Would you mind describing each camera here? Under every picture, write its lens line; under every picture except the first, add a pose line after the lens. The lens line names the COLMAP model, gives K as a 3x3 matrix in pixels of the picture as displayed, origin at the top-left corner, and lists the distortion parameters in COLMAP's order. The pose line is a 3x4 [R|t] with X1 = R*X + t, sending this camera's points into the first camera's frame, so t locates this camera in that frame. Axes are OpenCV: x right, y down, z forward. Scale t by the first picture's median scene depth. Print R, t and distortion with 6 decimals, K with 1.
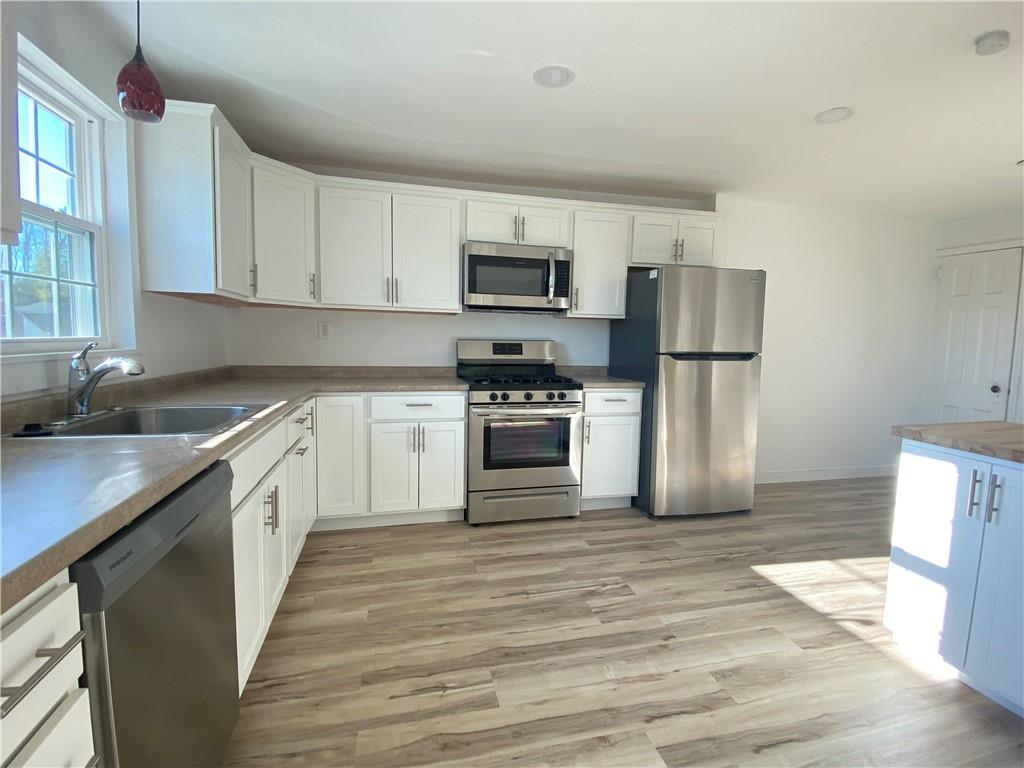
lens RADIAL K [[477.6, 0, 518.7], [0, 477.6, 385.0], [0, 0, 1]] dist [0.048240, -0.028812]
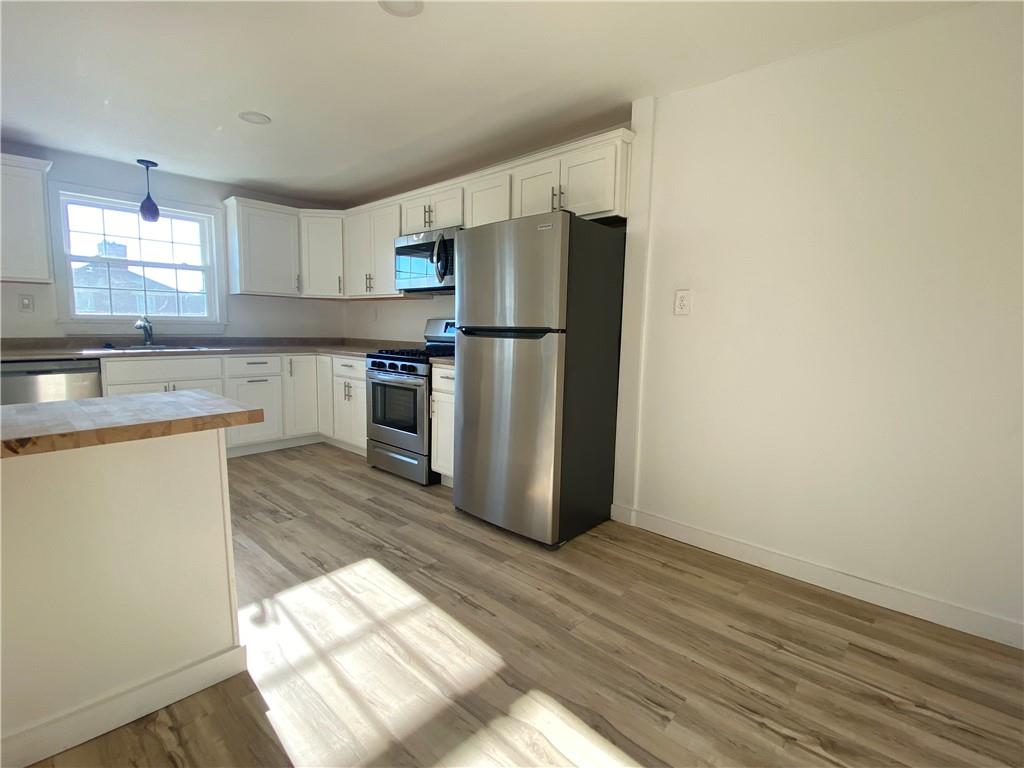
lens RADIAL K [[481.6, 0, 502.9], [0, 481.6, 381.1], [0, 0, 1]] dist [0.044953, -0.030104]
pose [[0.536562, 0.087031, -0.839361, 1.109922], [-0.085484, 0.995157, 0.048539, -0.017982], [0.839520, 0.045708, 0.541403, 0.581415]]
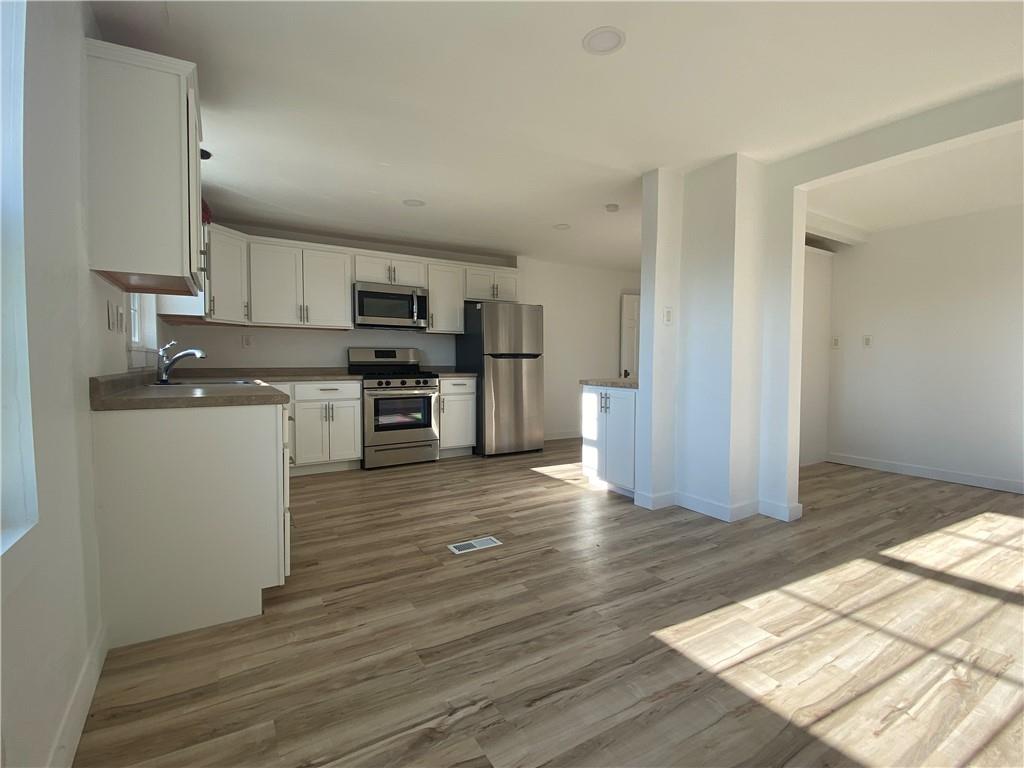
lens RADIAL K [[477.6, 0, 518.7], [0, 477.6, 385.0], [0, 0, 1]] dist [0.048240, -0.028812]
pose [[0.955652, -0.032362, 0.292715, -0.074554], [0.044709, 0.998366, -0.035589, 0.100373], [-0.291085, 0.047098, 0.955537, -0.577580]]
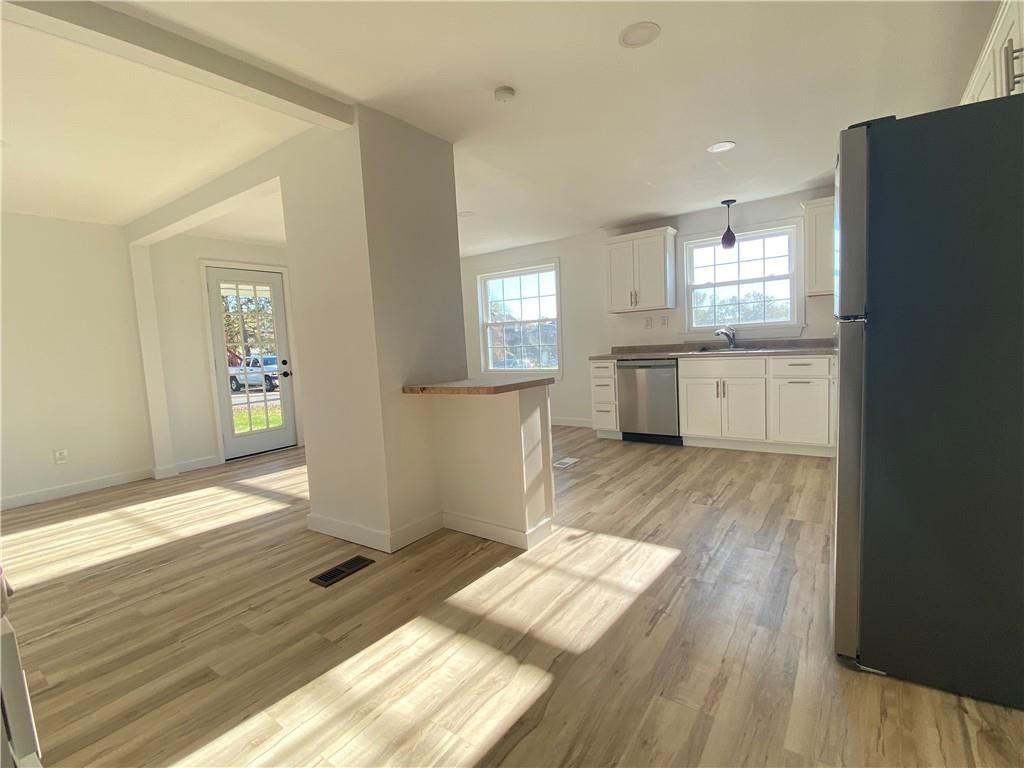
lens RADIAL K [[477.6, 0, 518.7], [0, 477.6, 385.0], [0, 0, 1]] dist [0.048240, -0.028812]
pose [[-0.755889, 0.079634, -0.649839, 1.079112], [-0.025209, 0.988299, 0.150433, -0.068430], [0.654215, 0.130092, -0.745036, 1.206050]]
